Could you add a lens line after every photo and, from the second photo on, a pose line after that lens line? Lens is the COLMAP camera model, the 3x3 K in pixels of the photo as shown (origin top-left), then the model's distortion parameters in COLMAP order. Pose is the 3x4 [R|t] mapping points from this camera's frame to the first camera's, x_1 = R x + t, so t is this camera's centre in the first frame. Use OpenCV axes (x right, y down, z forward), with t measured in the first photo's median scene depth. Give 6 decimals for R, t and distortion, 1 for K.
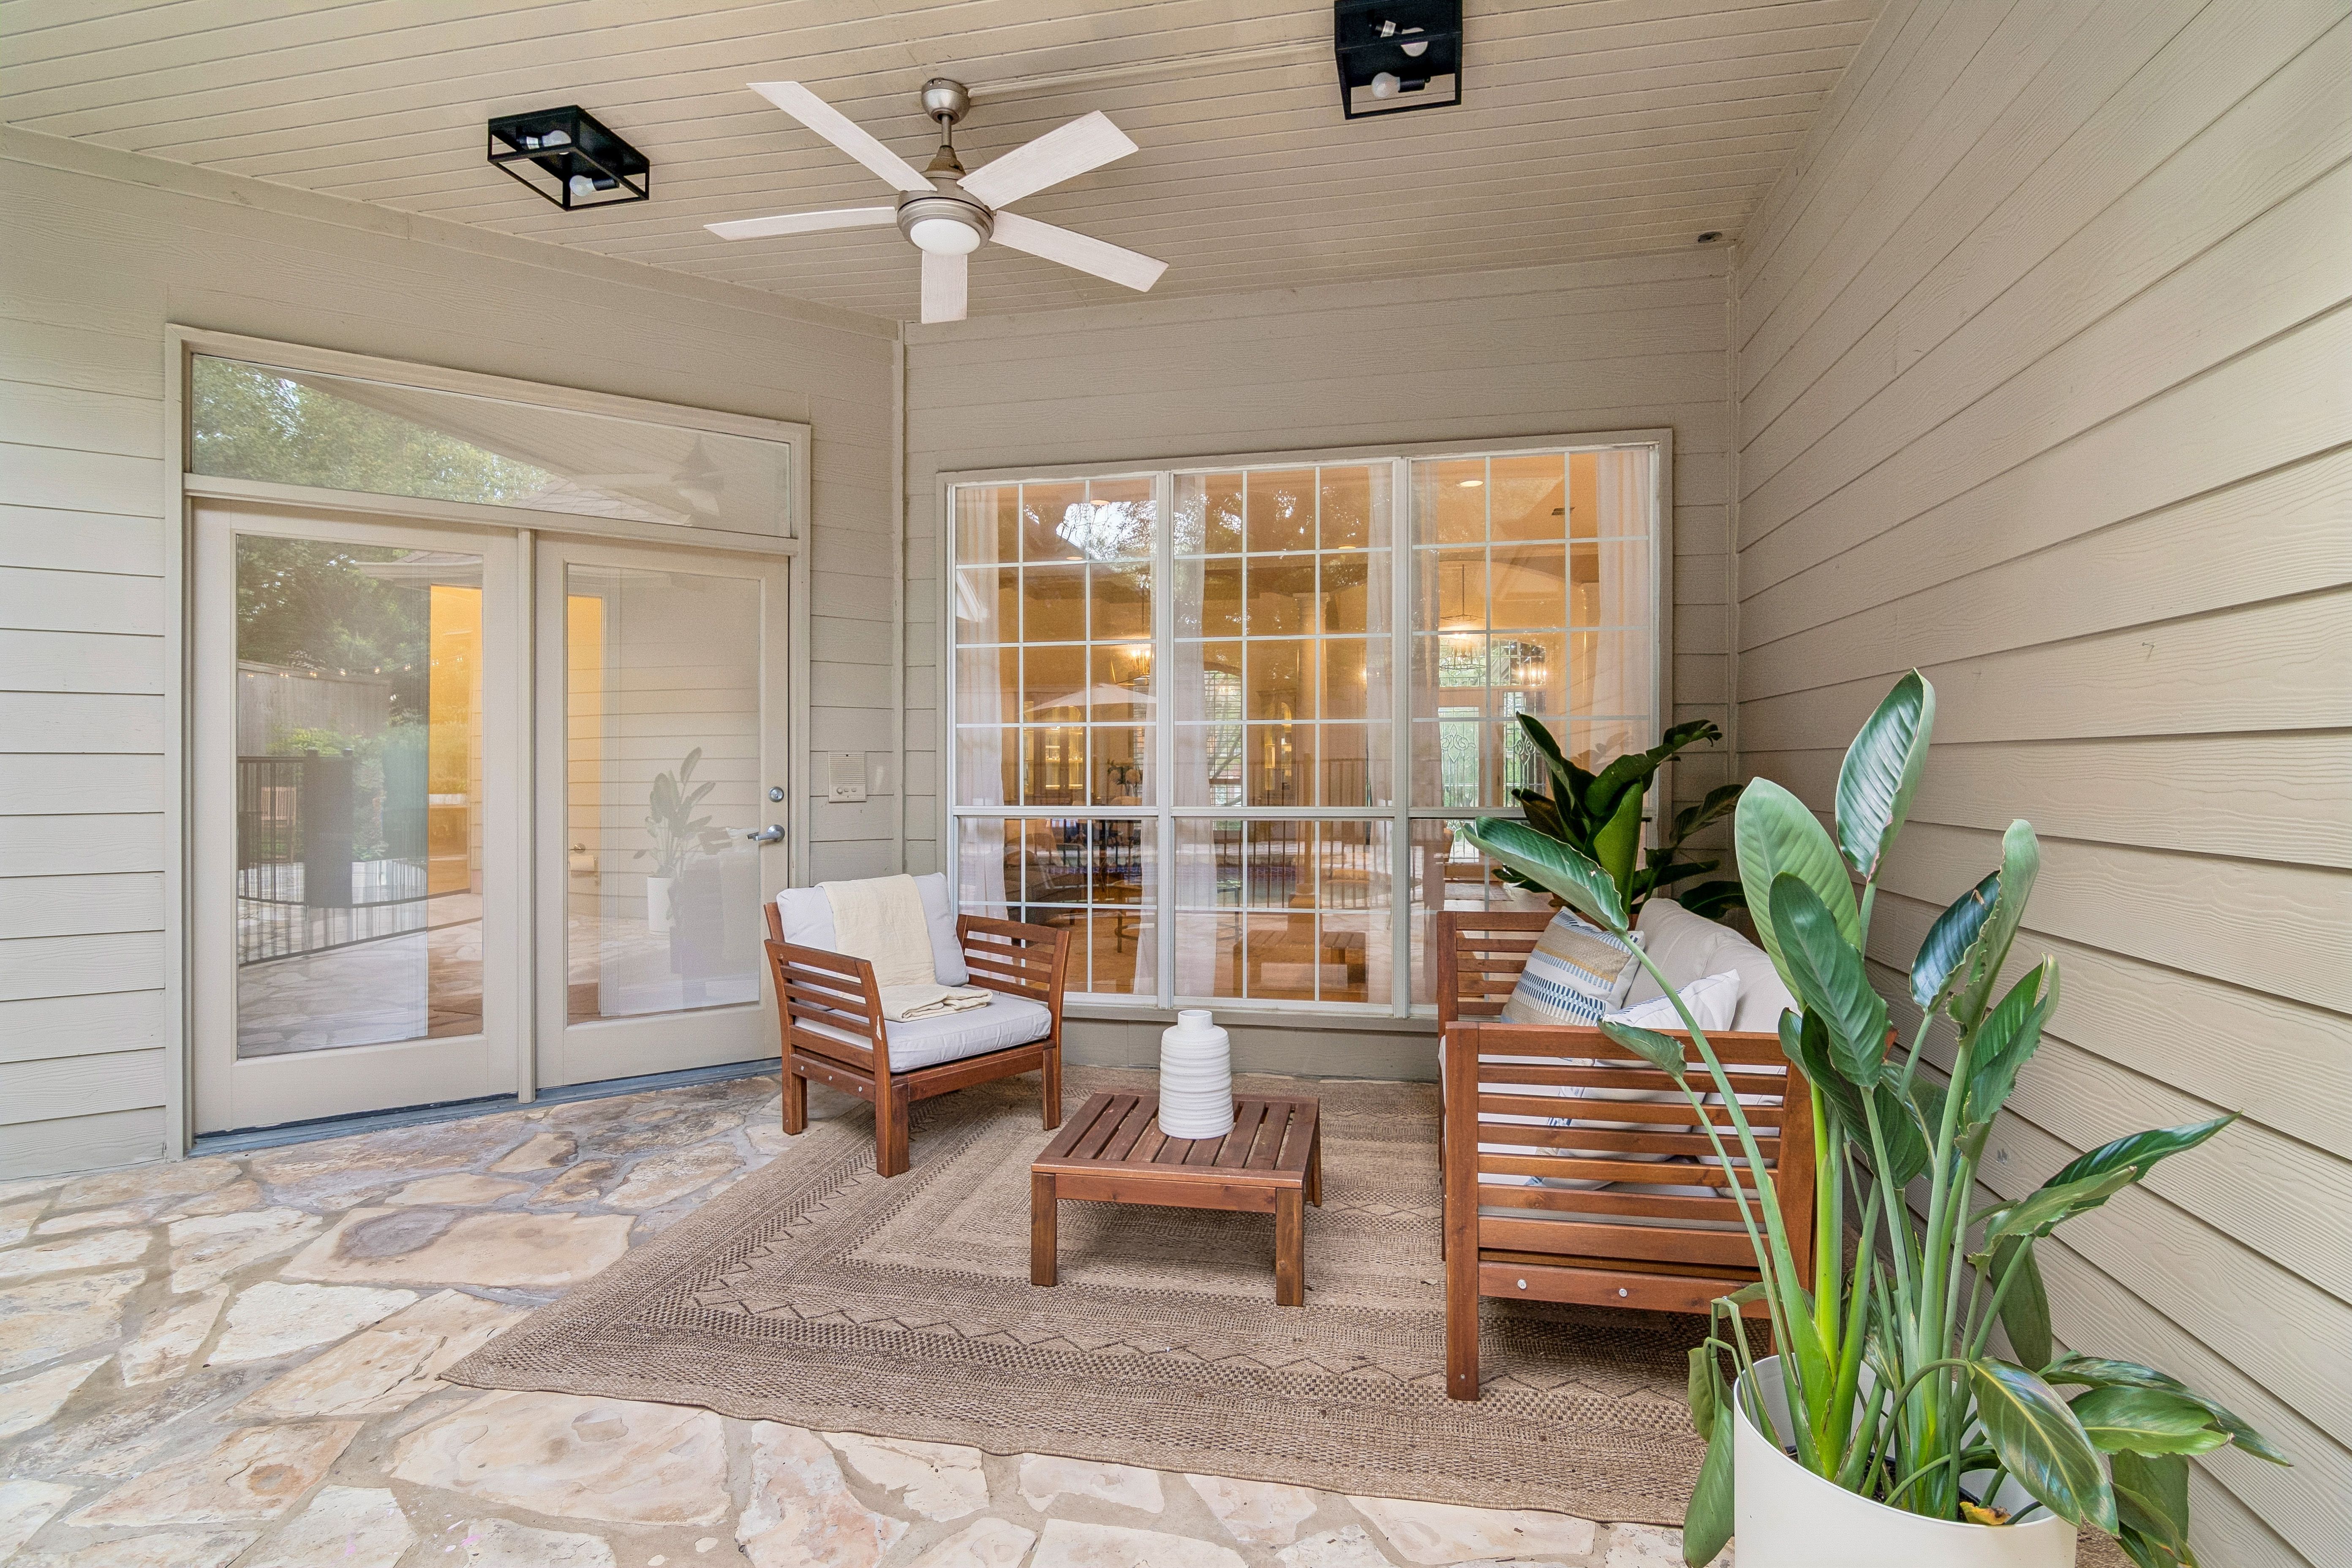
lens RADIAL K [[1122.9, 0, 1167.4], [0, 1122.9, 780.2], [0, 0, 1]] dist [-0.012419, -0.000449]
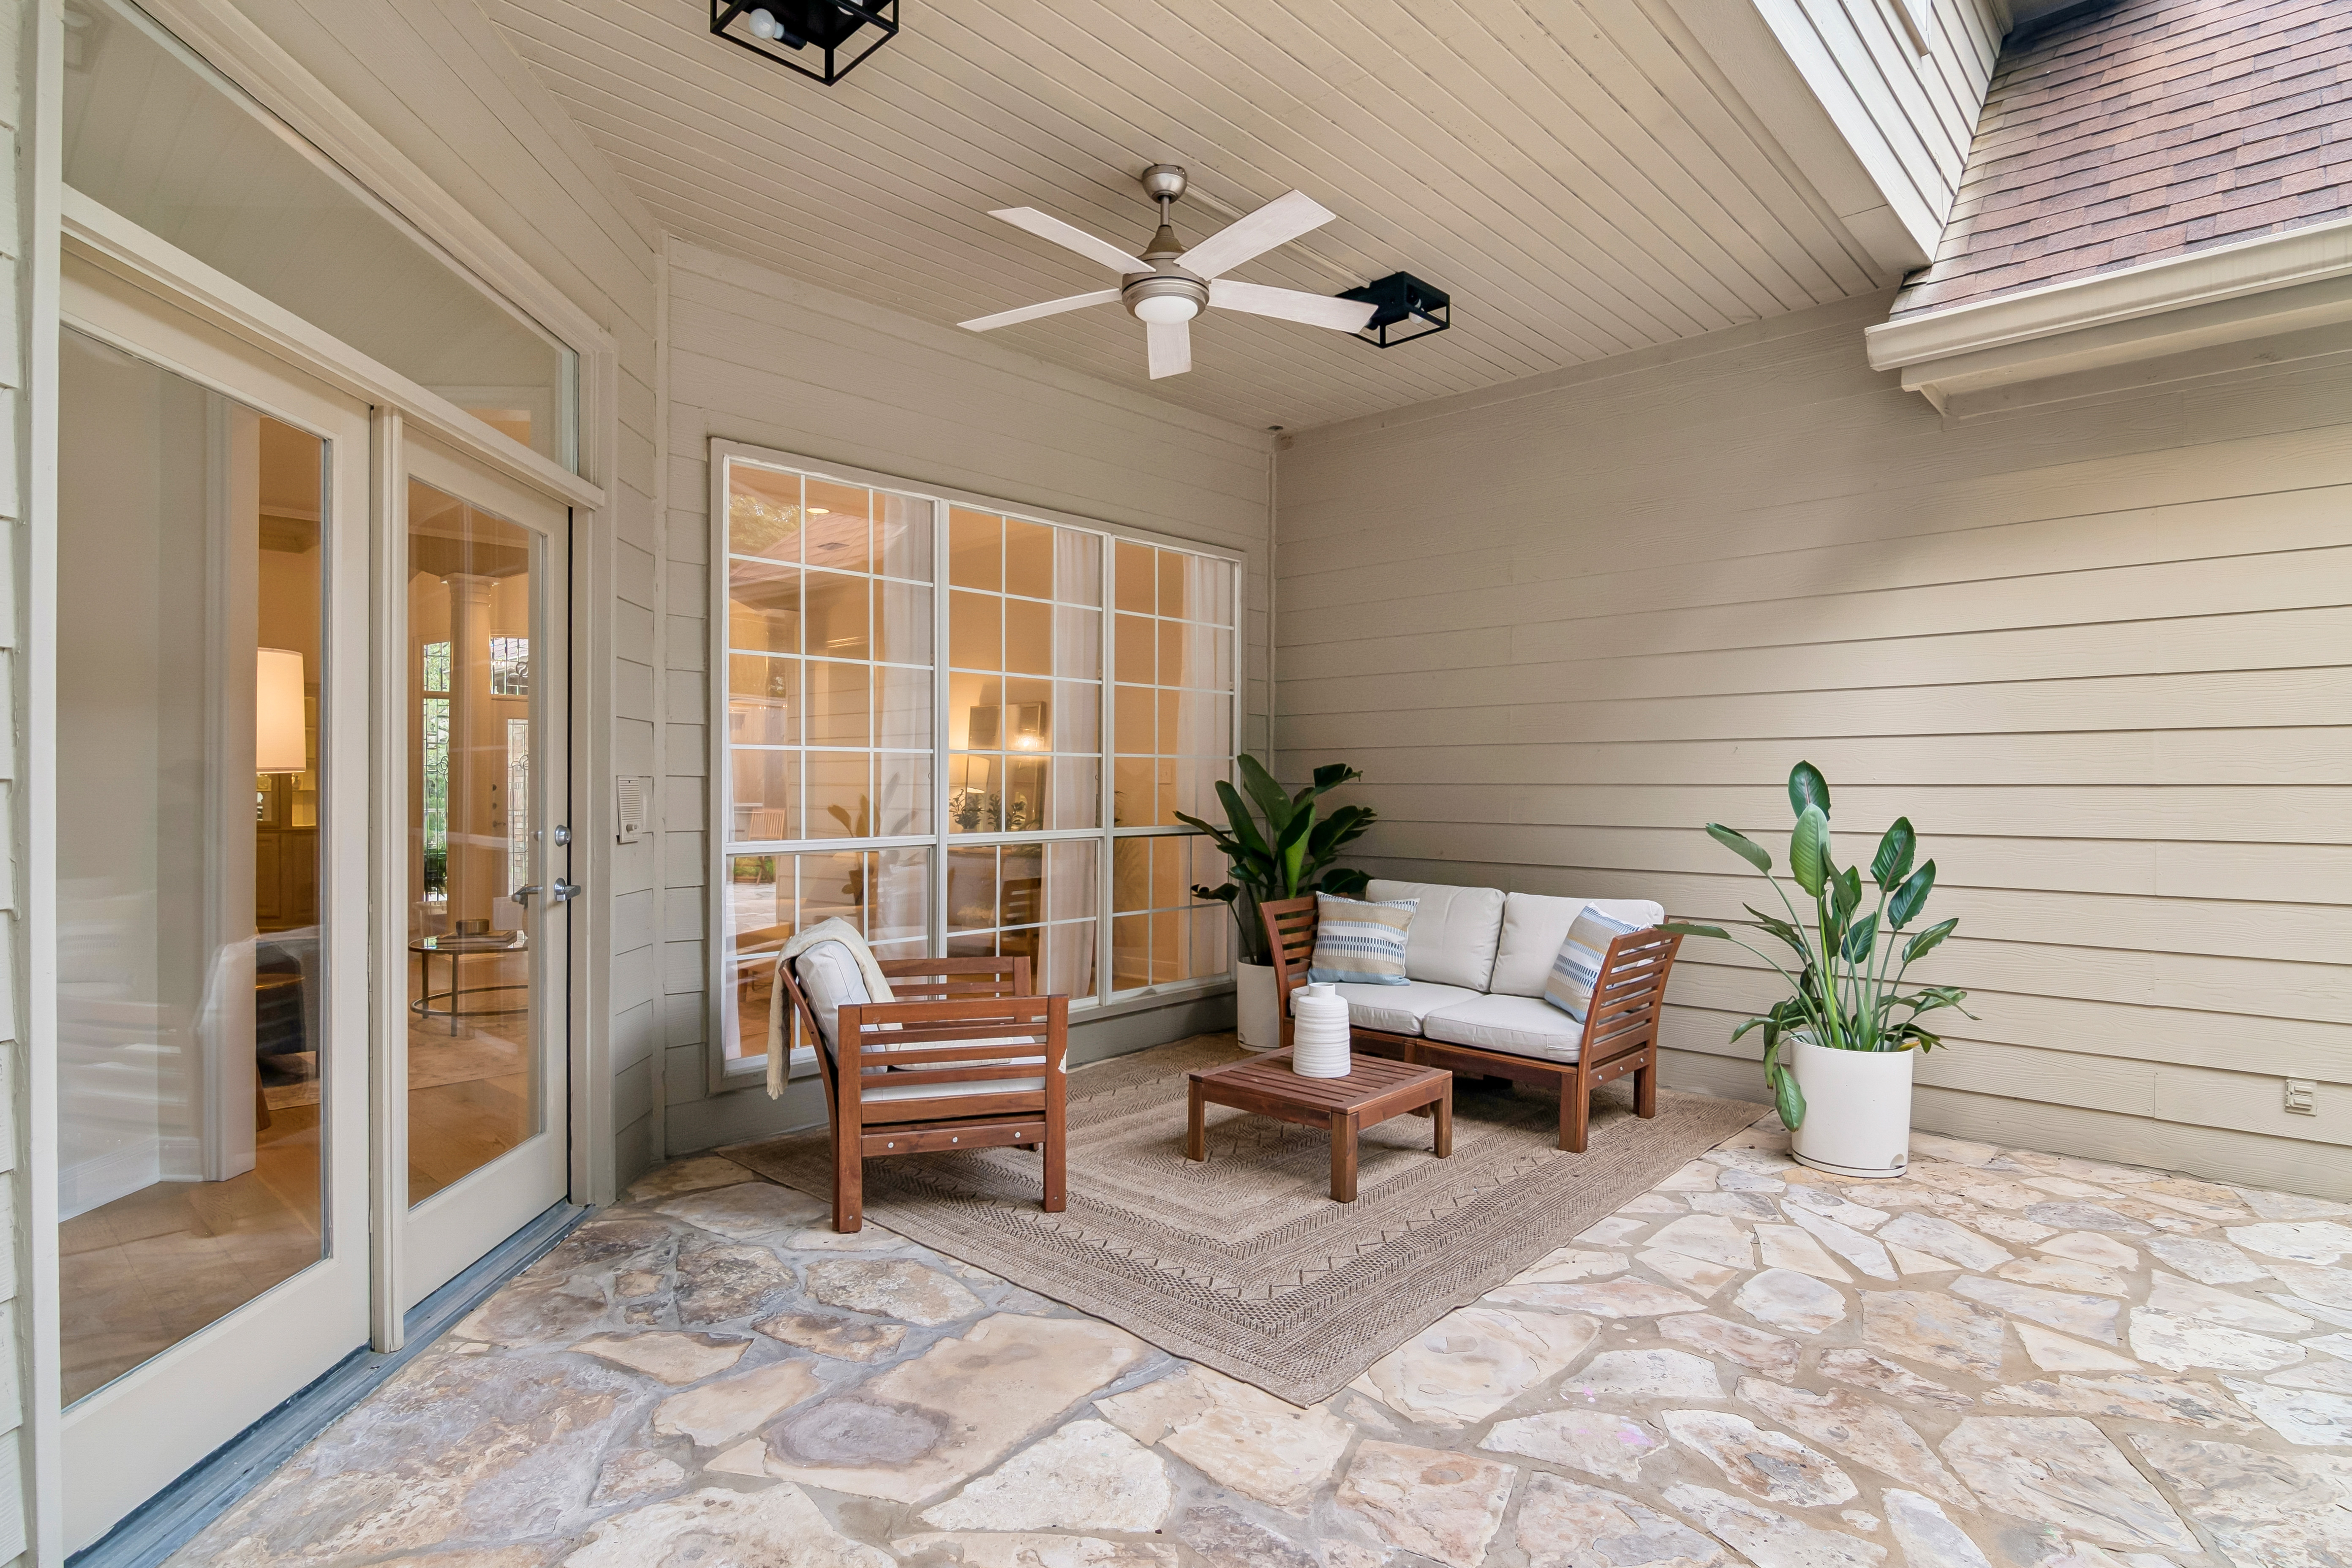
lens RADIAL K [[1215.4, 0, 1182.8], [0, 1215.4, 795.1], [0, 0, 1]] dist [-0.011965, -0.000812]
pose [[0.509627, 0.001099, 0.860395, -1.212745], [0.005932, 0.999971, -0.004791, -0.007395], [-0.860375, 0.007545, 0.509606, 0.392936]]
